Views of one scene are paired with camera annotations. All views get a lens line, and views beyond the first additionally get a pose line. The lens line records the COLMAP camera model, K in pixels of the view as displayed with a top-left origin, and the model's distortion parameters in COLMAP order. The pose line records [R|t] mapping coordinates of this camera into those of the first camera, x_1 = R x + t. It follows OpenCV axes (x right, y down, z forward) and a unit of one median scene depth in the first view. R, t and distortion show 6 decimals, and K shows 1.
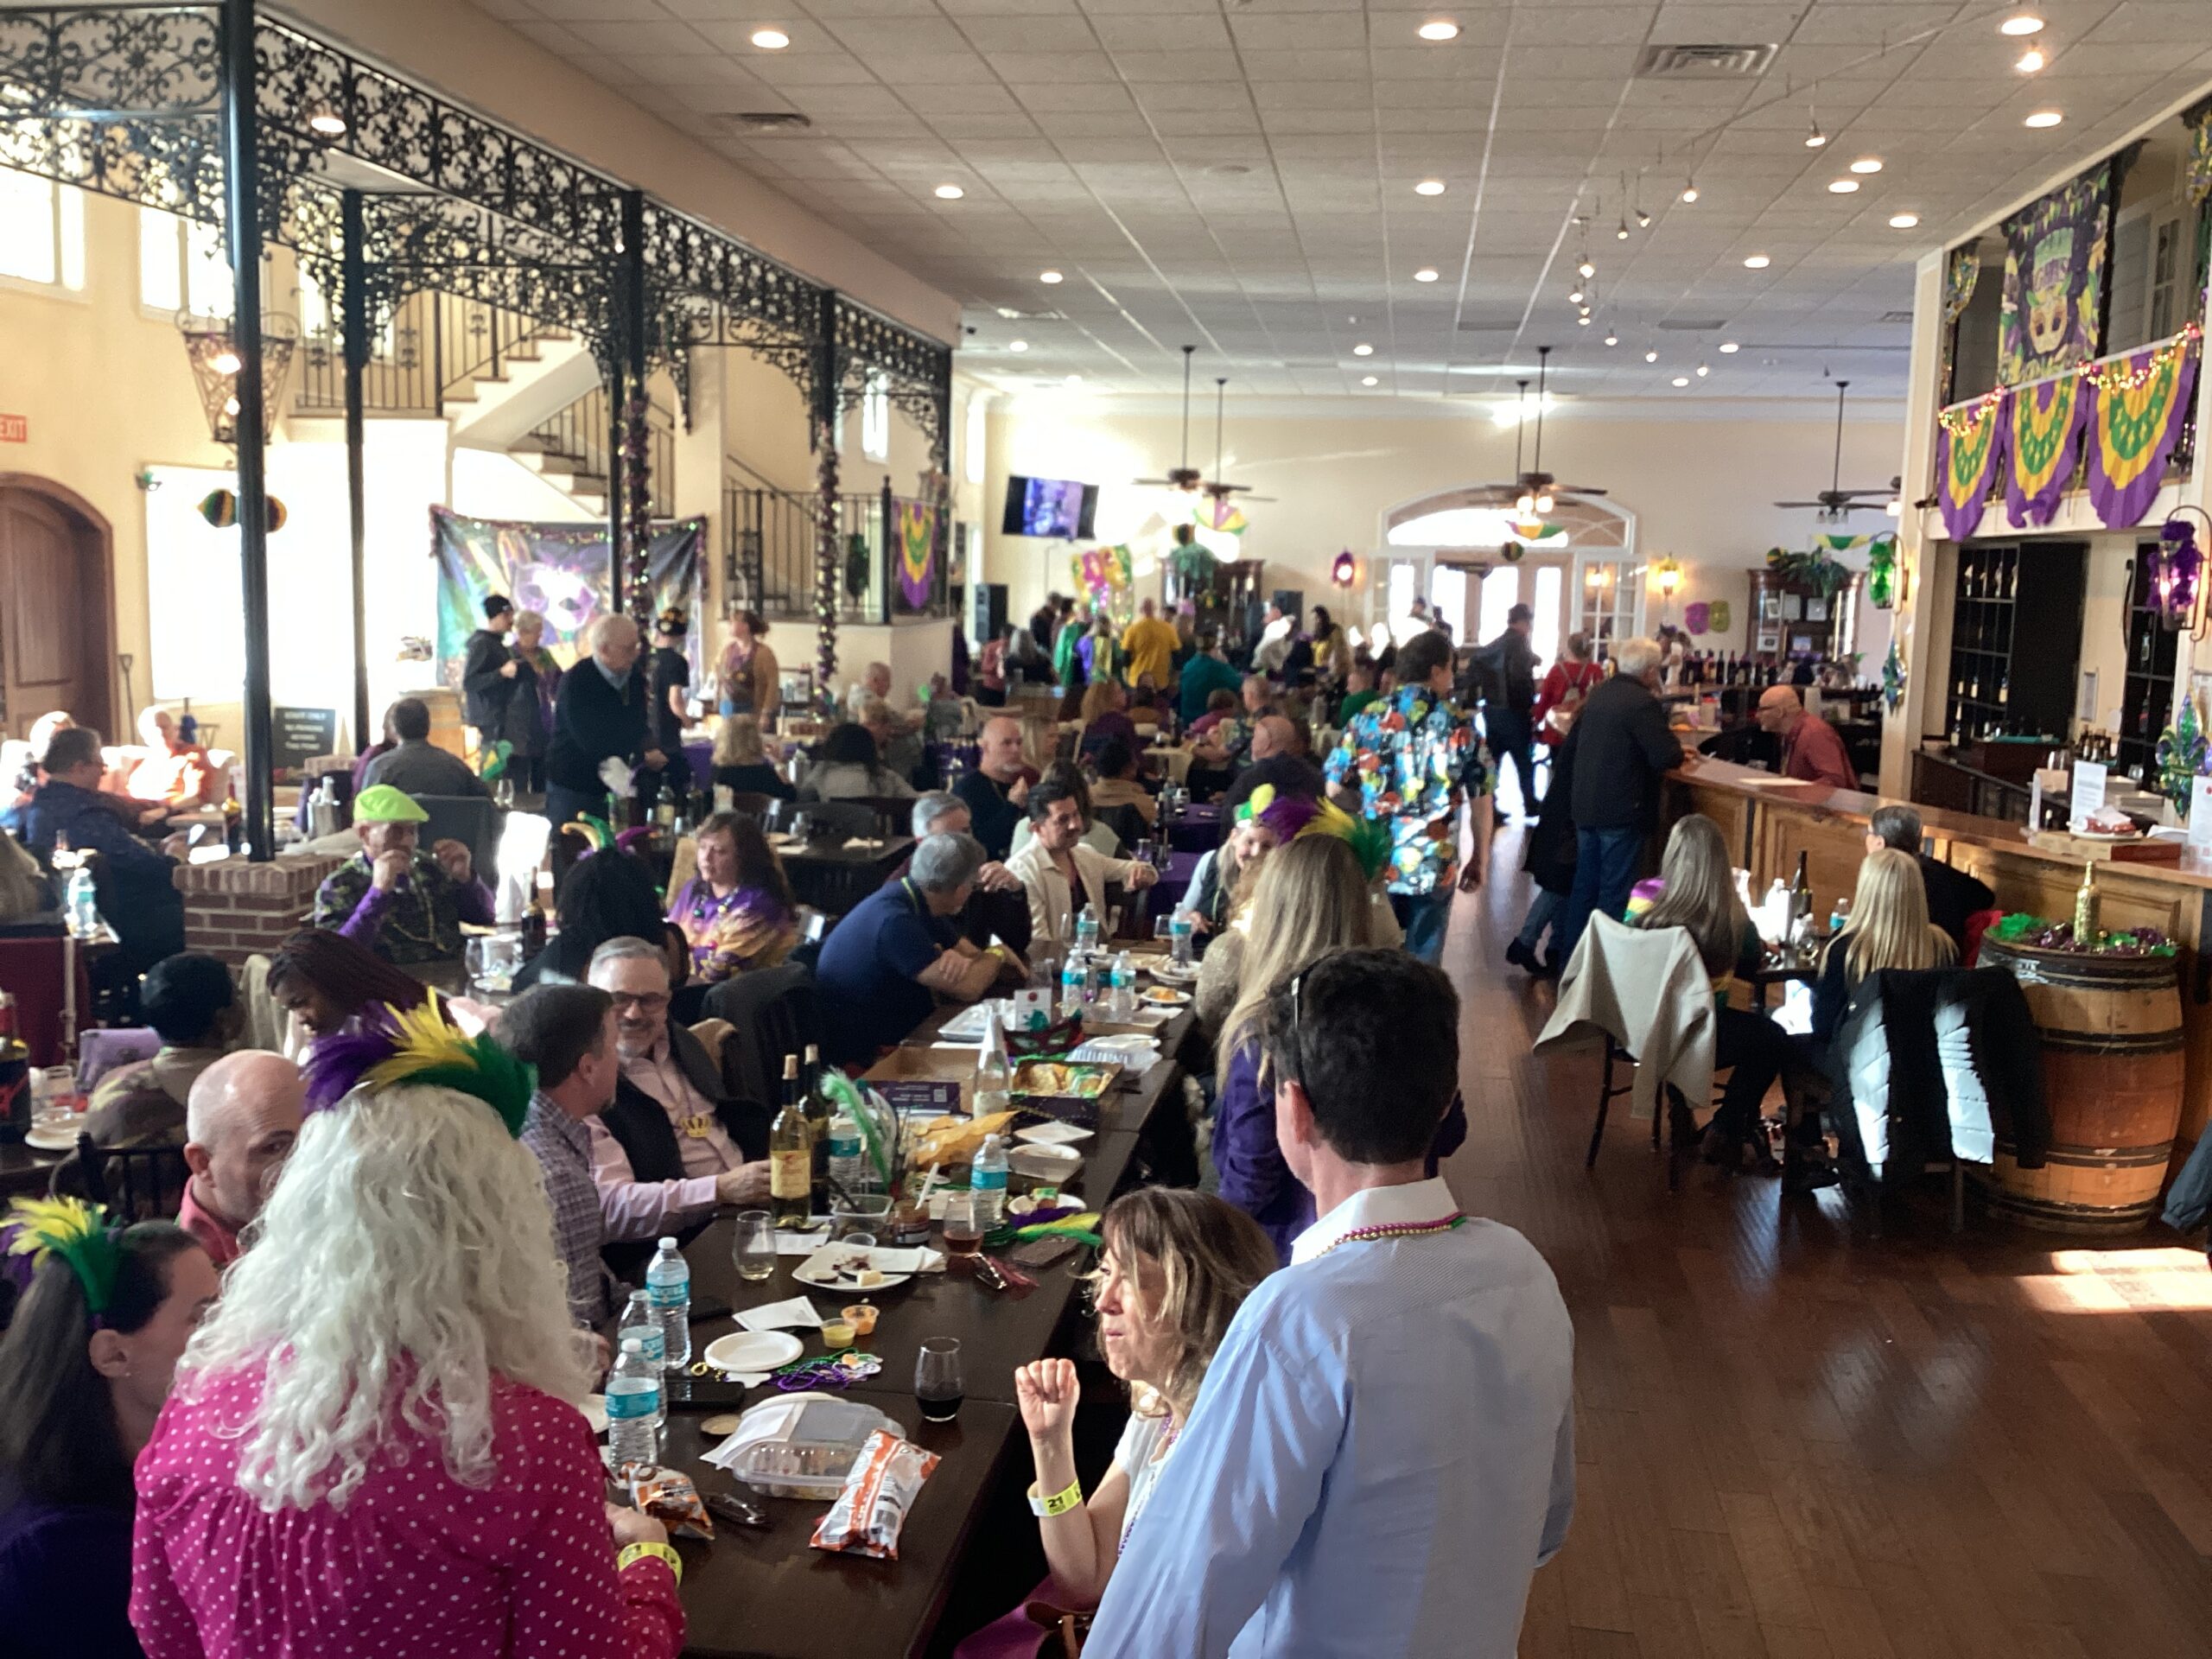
lens RADIAL K [[2034.3, 0, 1102.1], [0, 2034.3, 832.5], [0, 0, 1]] dist [0.171441, -0.373841]
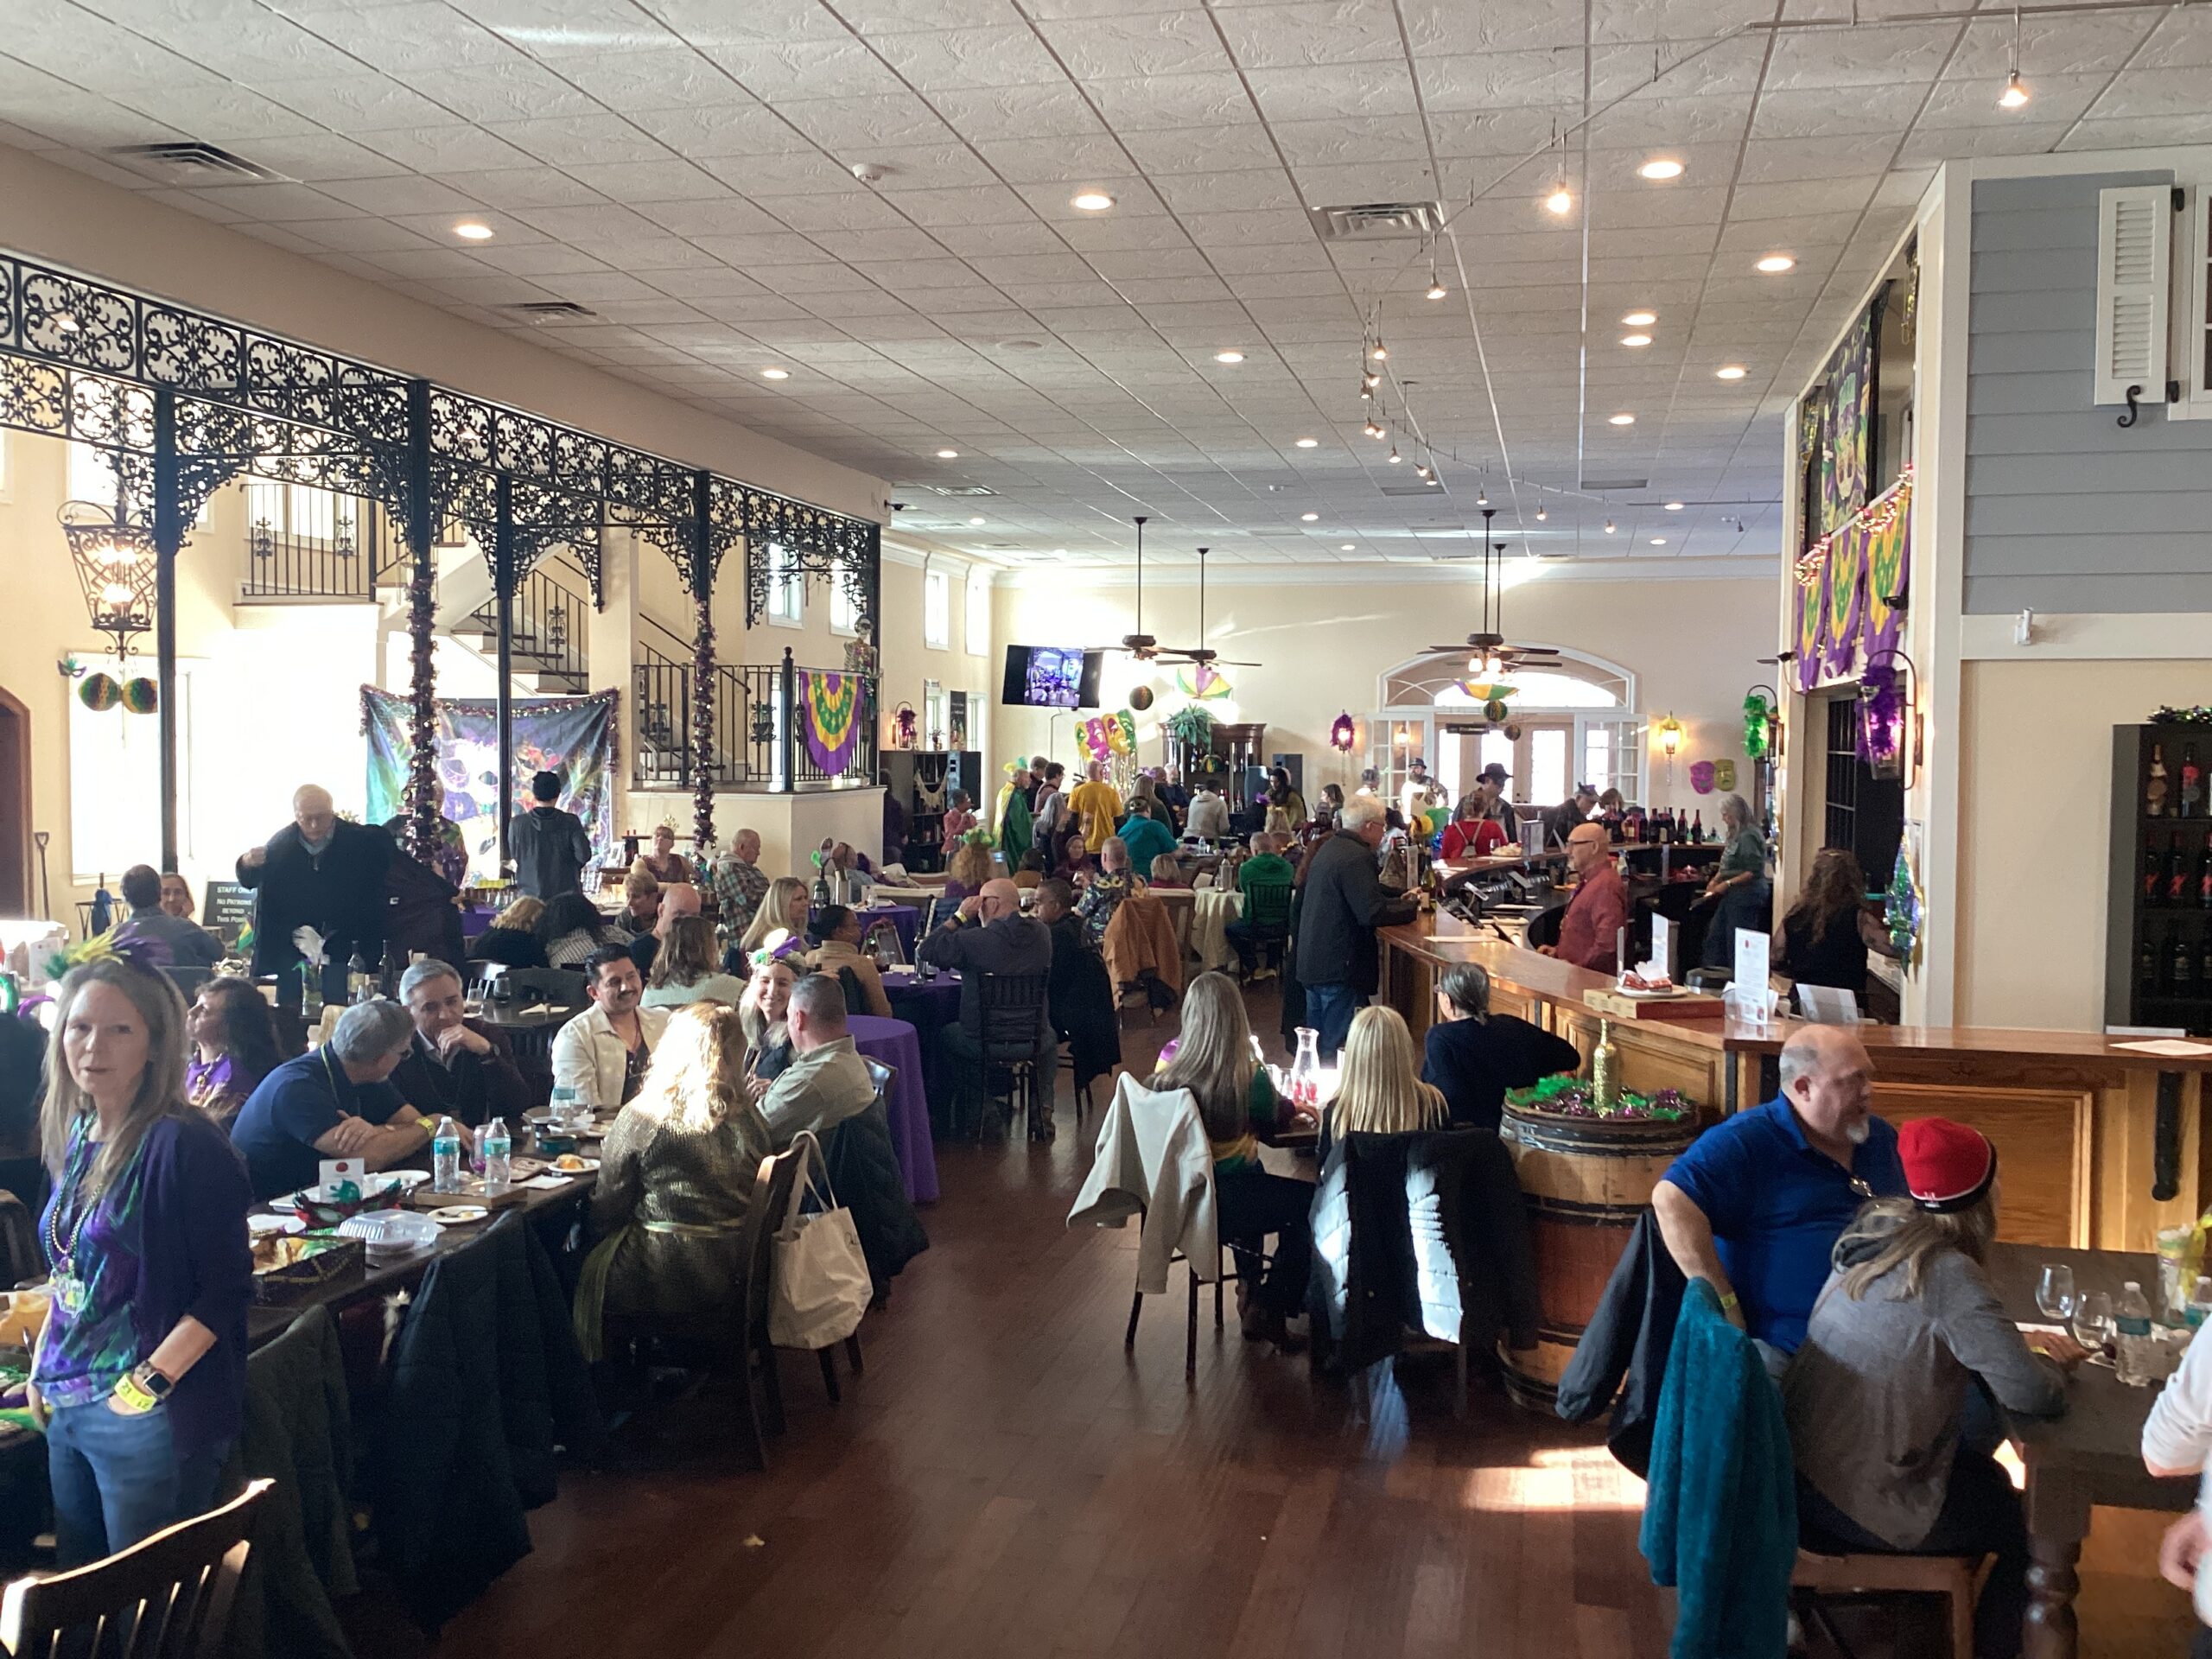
lens RADIAL K [[2014.6, 0, 1103.0], [0, 2014.6, 824.8], [0, 0, 1]] dist [0.144618, -0.259333]
pose [[0.996433, -0.012677, -0.083435, 0.143732], [0.005444, 0.996250, -0.086351, 0.001953], [0.084217, 0.085589, 0.992765, 0.020963]]
